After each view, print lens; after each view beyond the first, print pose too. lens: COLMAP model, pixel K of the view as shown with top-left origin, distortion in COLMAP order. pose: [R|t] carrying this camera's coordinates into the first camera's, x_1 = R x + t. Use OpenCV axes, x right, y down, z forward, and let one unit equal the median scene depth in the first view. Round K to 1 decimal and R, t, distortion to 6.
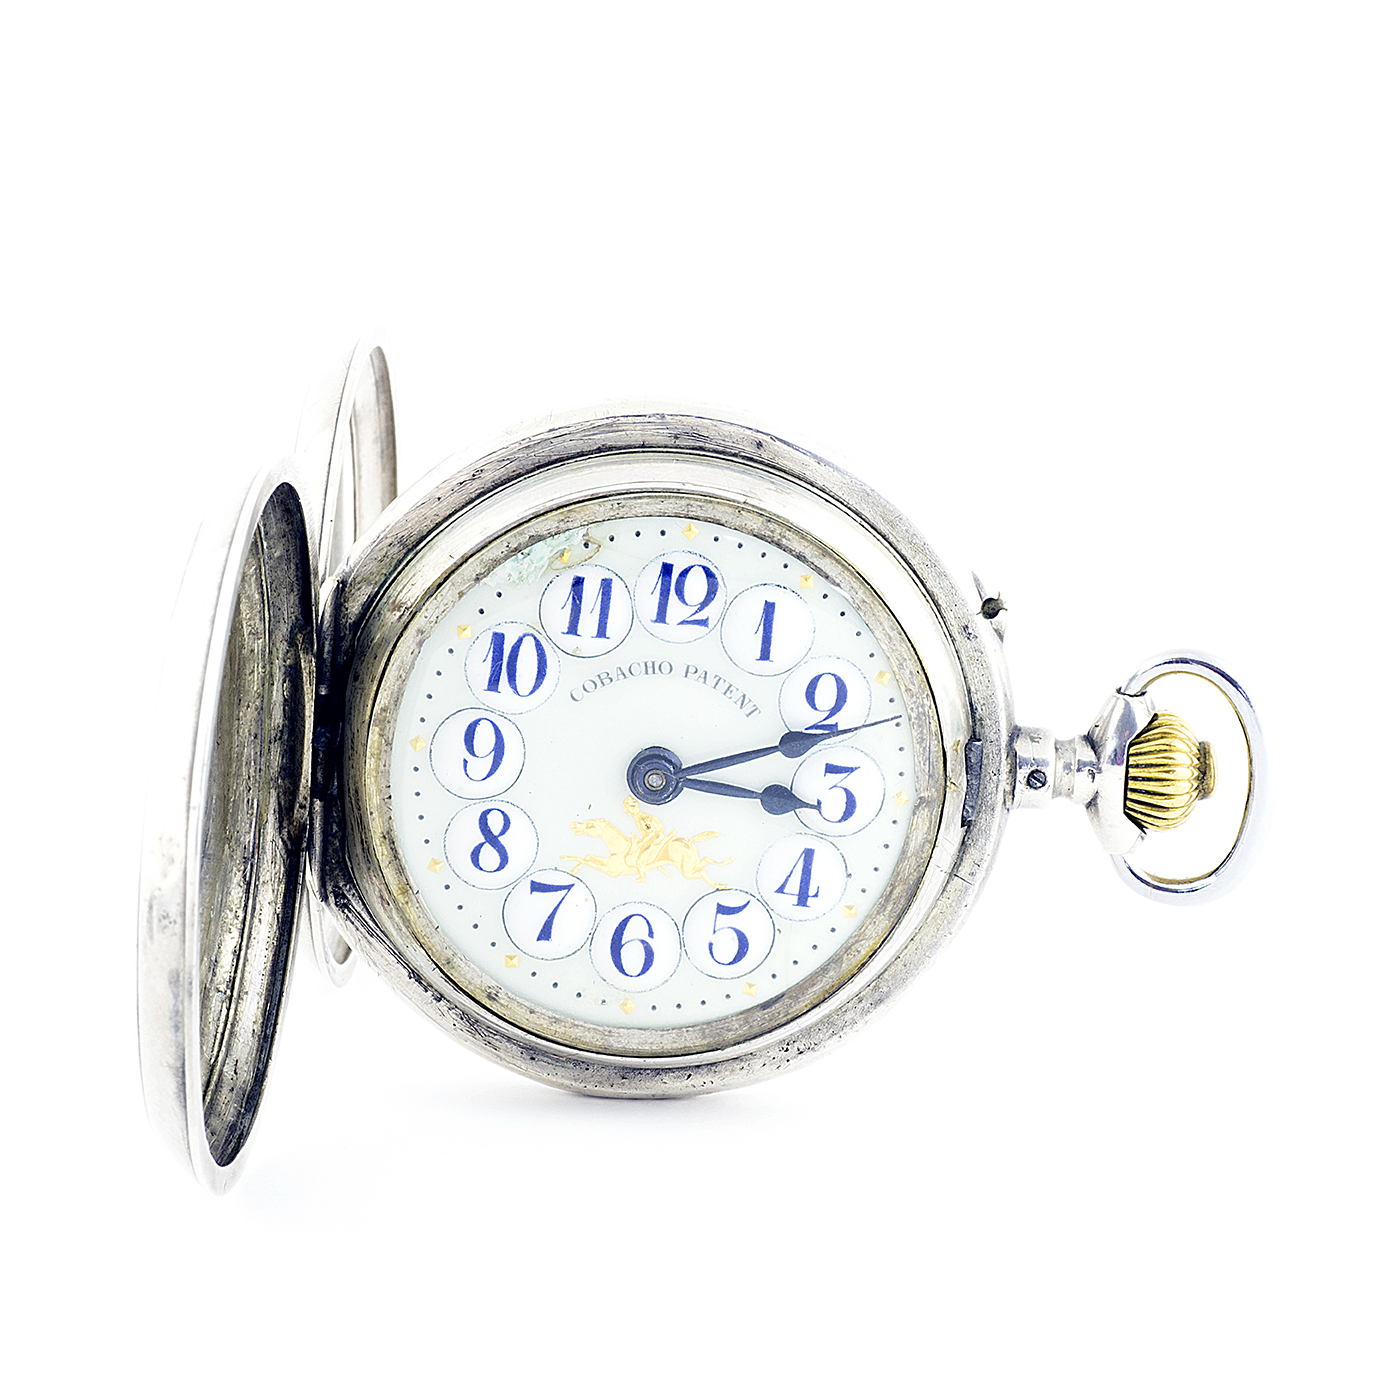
lens RADIAL K [[7425.1, 0, 699.6], [0, 7425.1, 701.3], [0, 0, 1]] dist [0.305809, 0.000000]
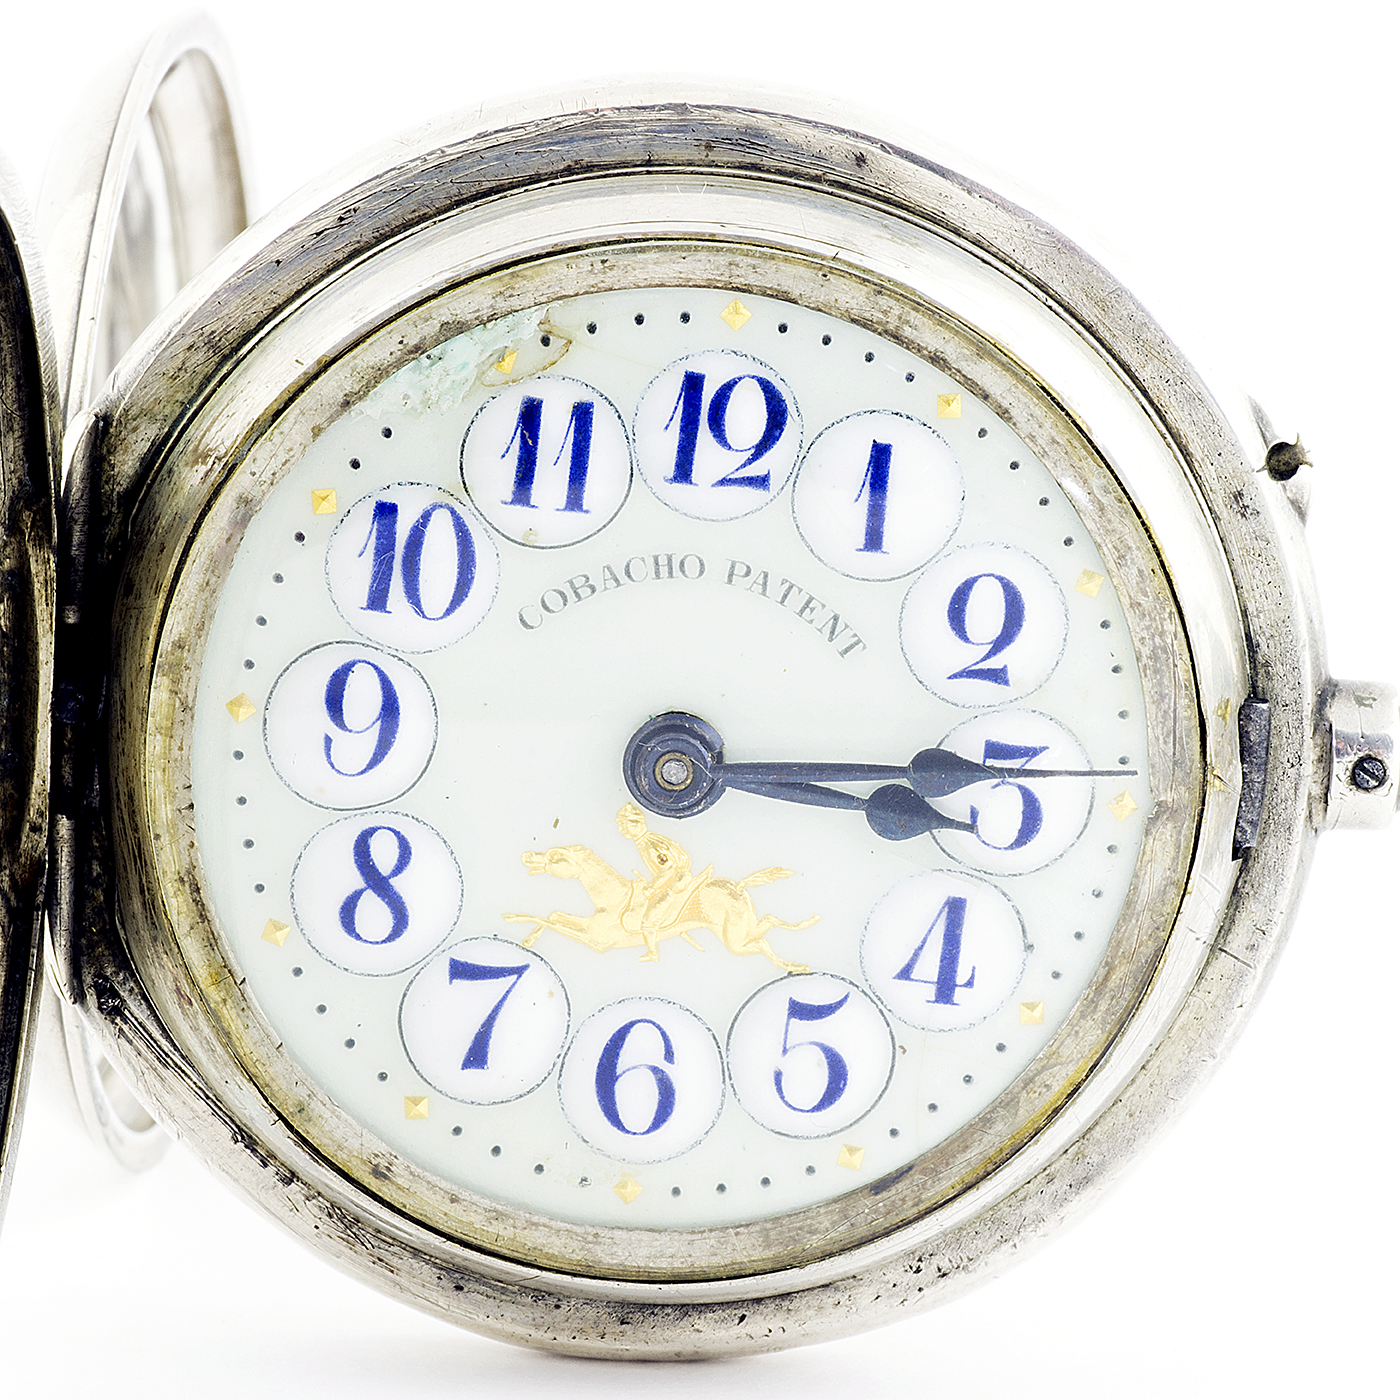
lens RADIAL K [[7425.1, 0, 701.0], [0, 7425.1, 697.8], [0, 0, 1]] dist [0.305809, 0.000000]
pose [[0.999853, -0.006354, -0.015932, 0.004724], [0.005564, 0.998775, -0.049165, 0.031988], [0.016225, 0.049069, 0.998664, 0.450906]]
